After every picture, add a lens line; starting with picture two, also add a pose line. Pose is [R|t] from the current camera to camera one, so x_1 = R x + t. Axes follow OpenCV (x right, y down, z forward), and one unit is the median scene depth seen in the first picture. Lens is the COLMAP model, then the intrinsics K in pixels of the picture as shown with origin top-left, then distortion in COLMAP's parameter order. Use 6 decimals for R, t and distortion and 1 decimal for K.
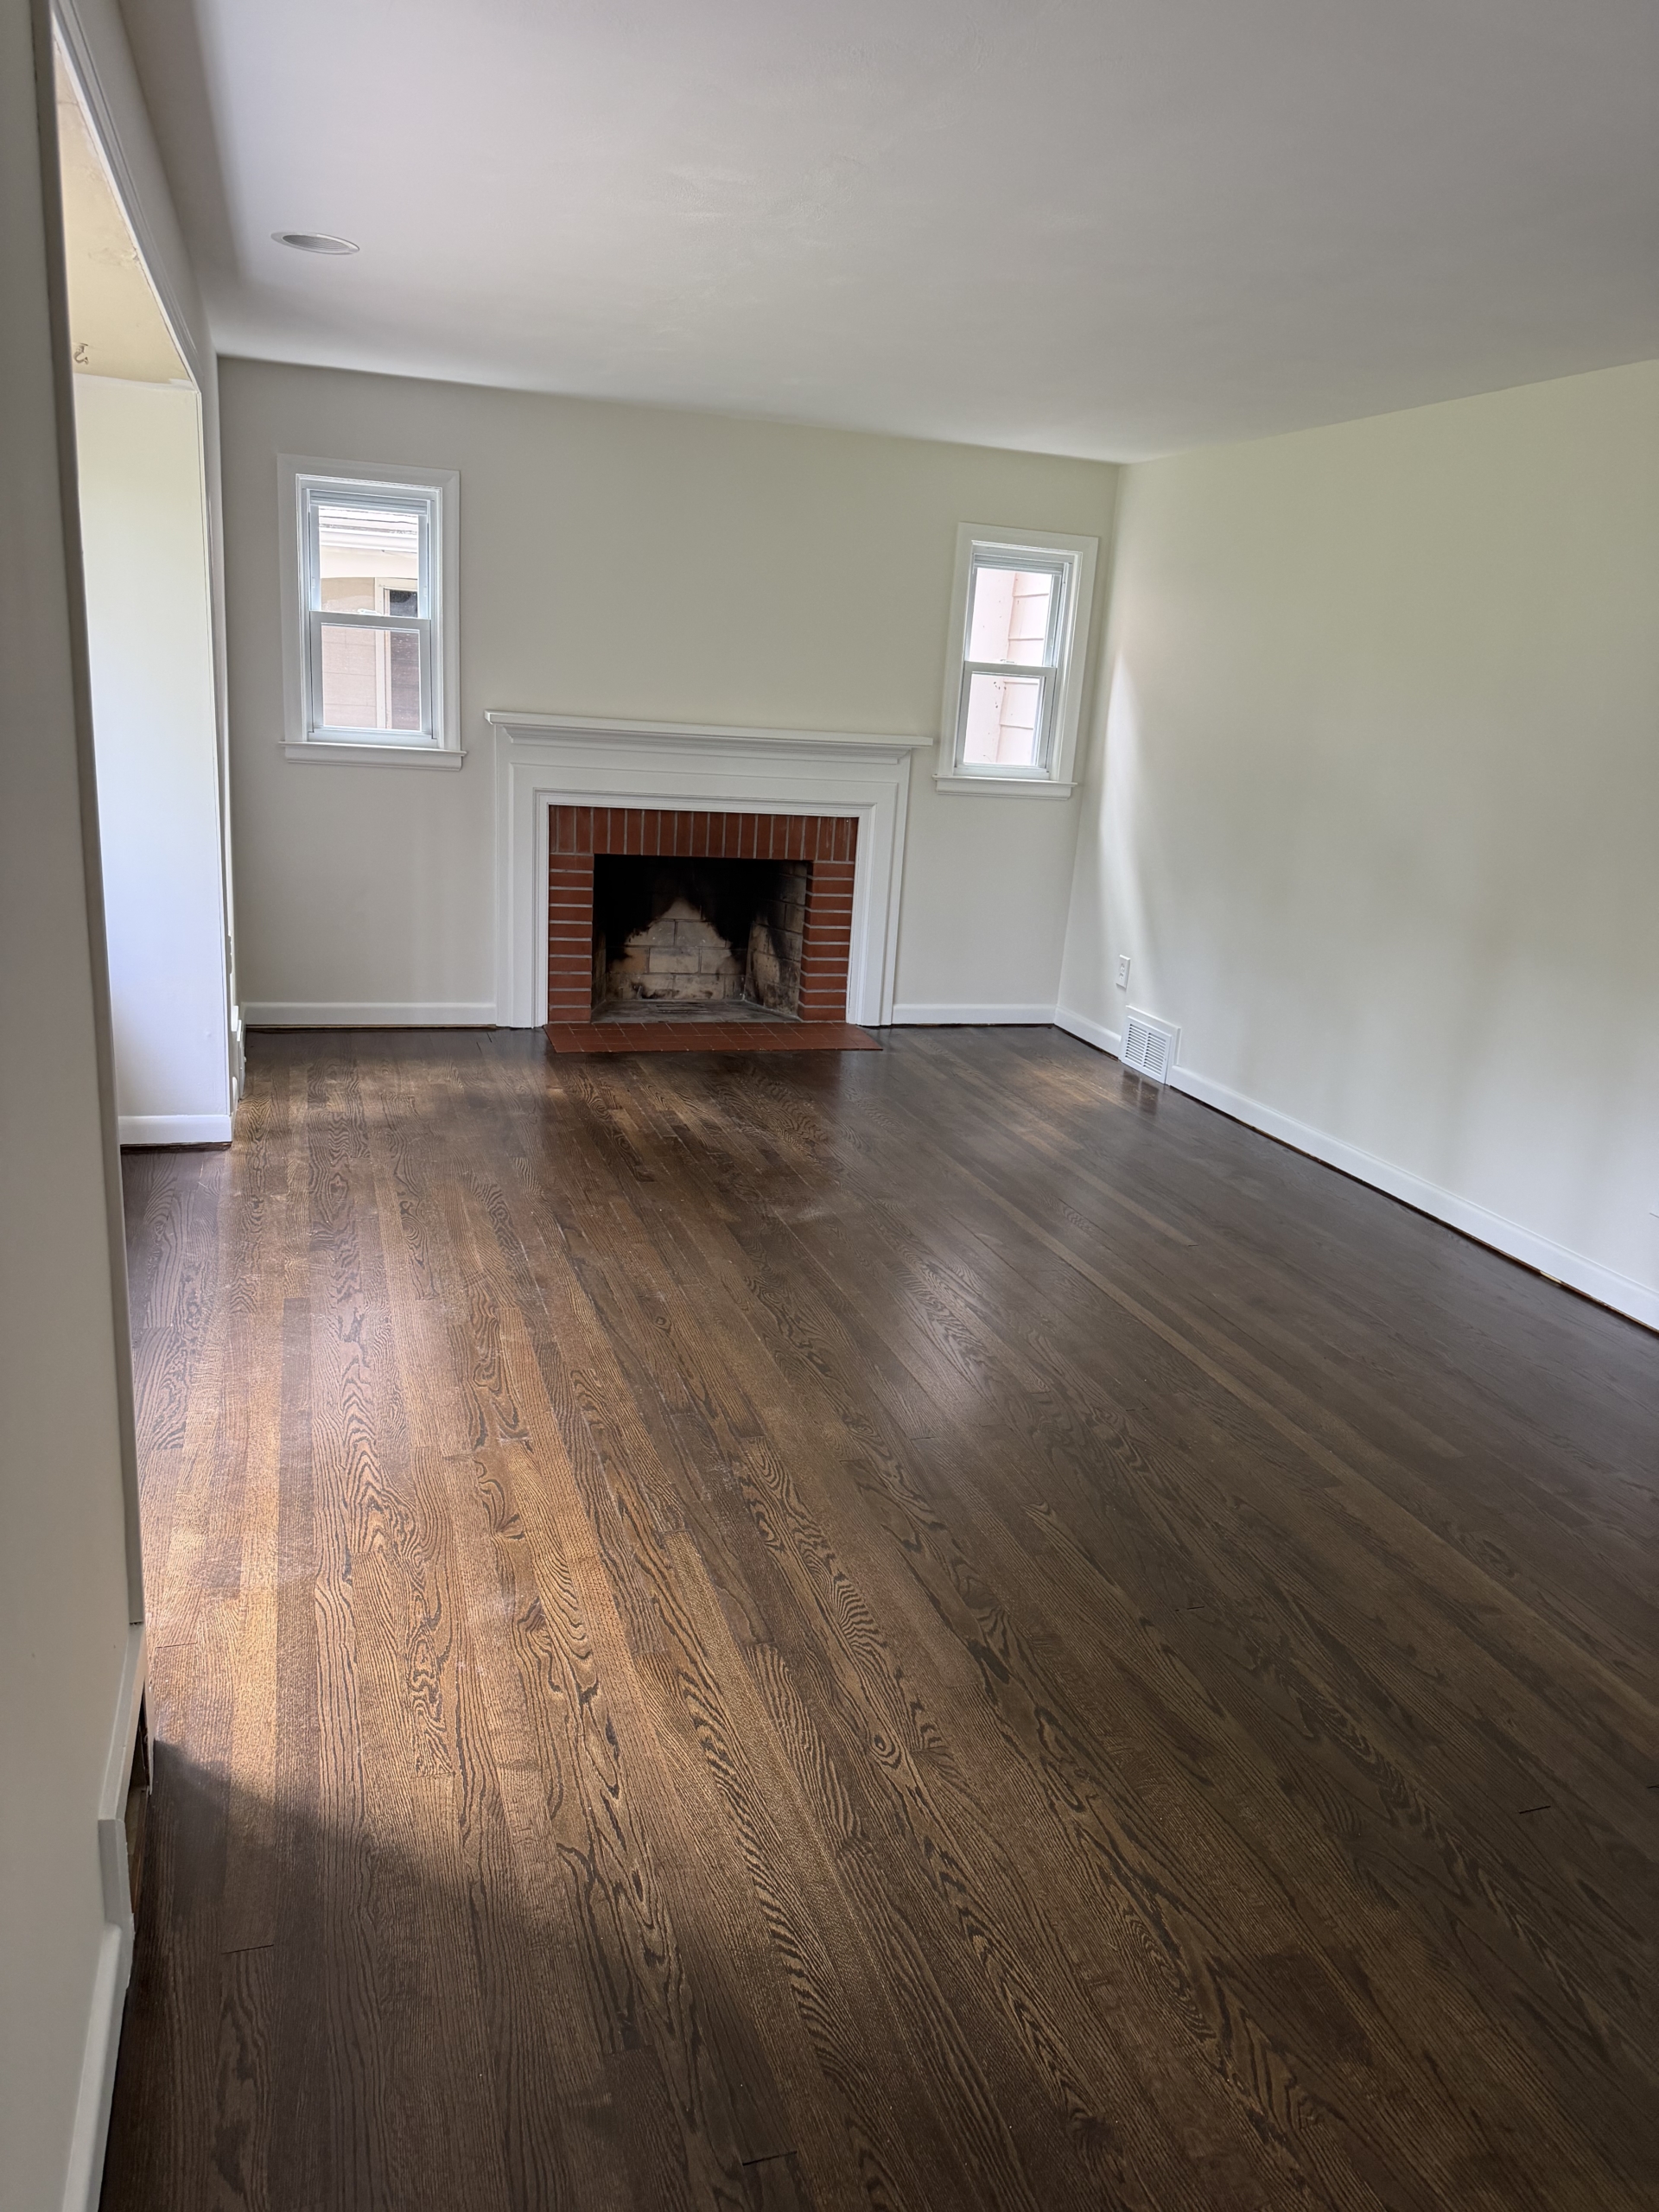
lens RADIAL K [[1544.4, 0, 822.9], [0, 1544.4, 1110.8], [0, 0, 1]] dist [0.046129, -0.038864]
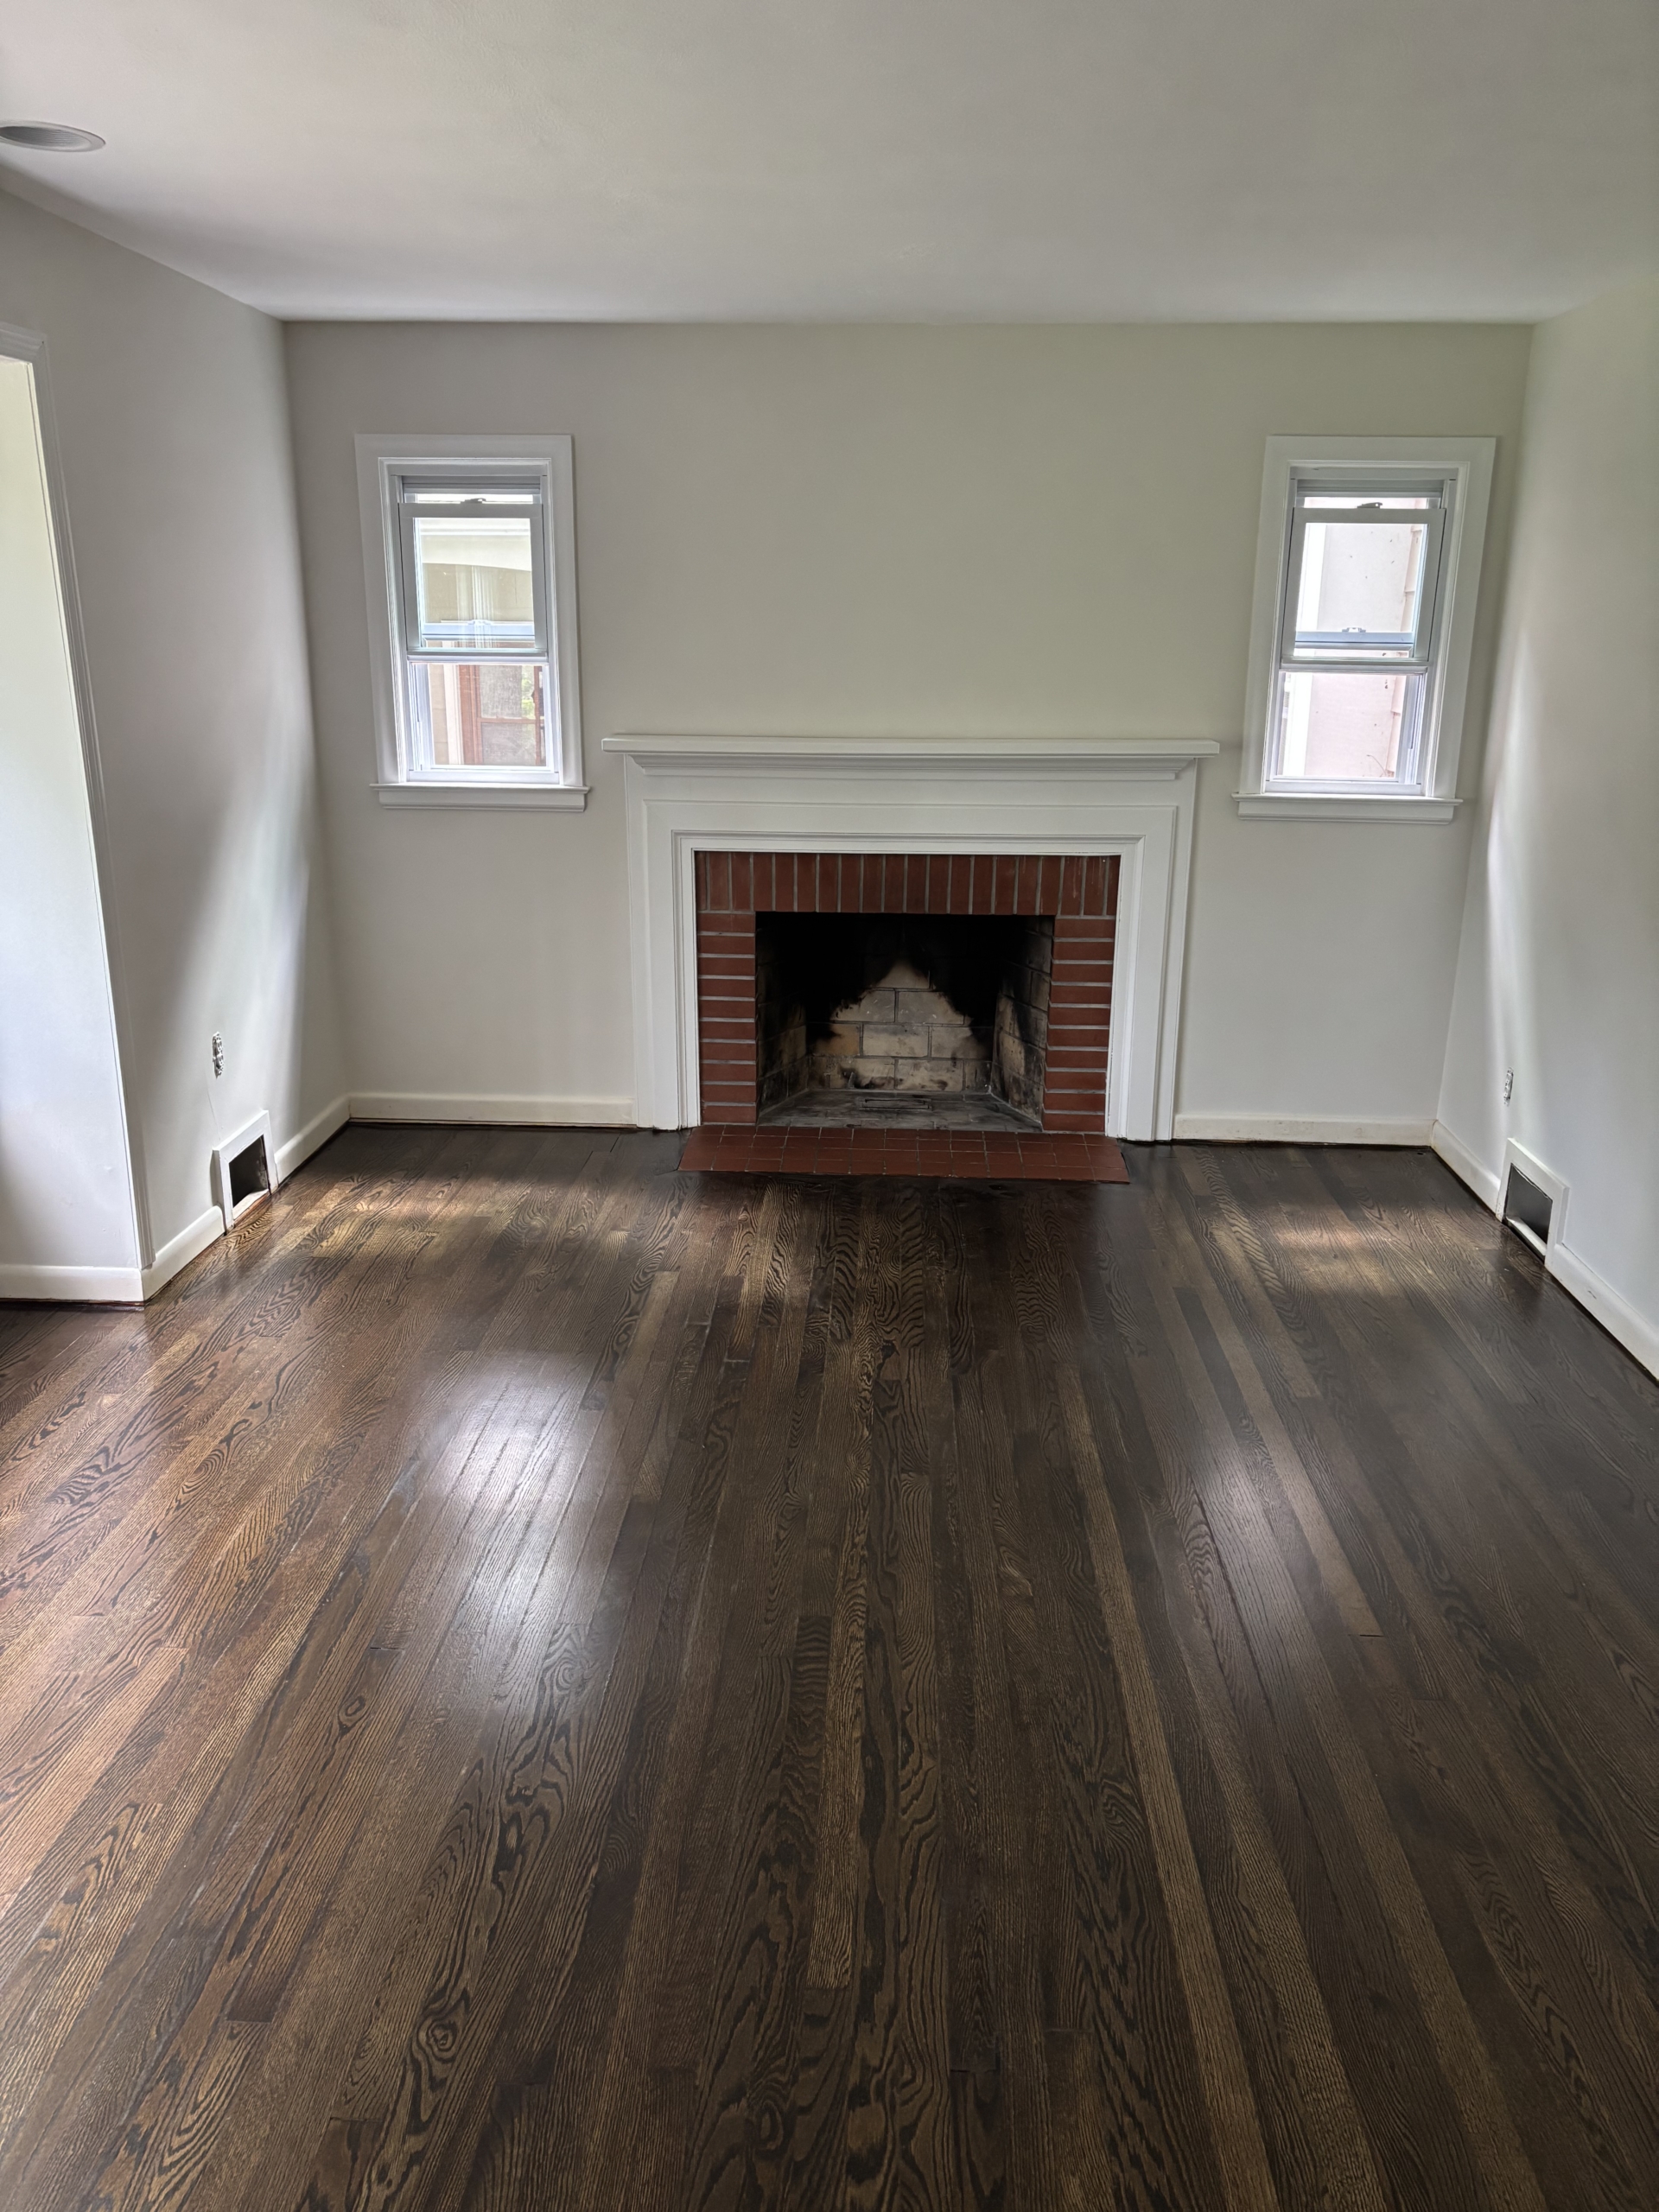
lens RADIAL K [[1678.6, 0, 823.0], [0, 1678.6, 1097.2], [0, 0, 1]] dist [0.054778, -0.002319]
pose [[0.933007, 0.040692, -0.357550, 0.181304], [-0.043746, 0.999043, -0.000455, -0.071587], [0.357189, 0.016066, 0.933894, 0.220500]]
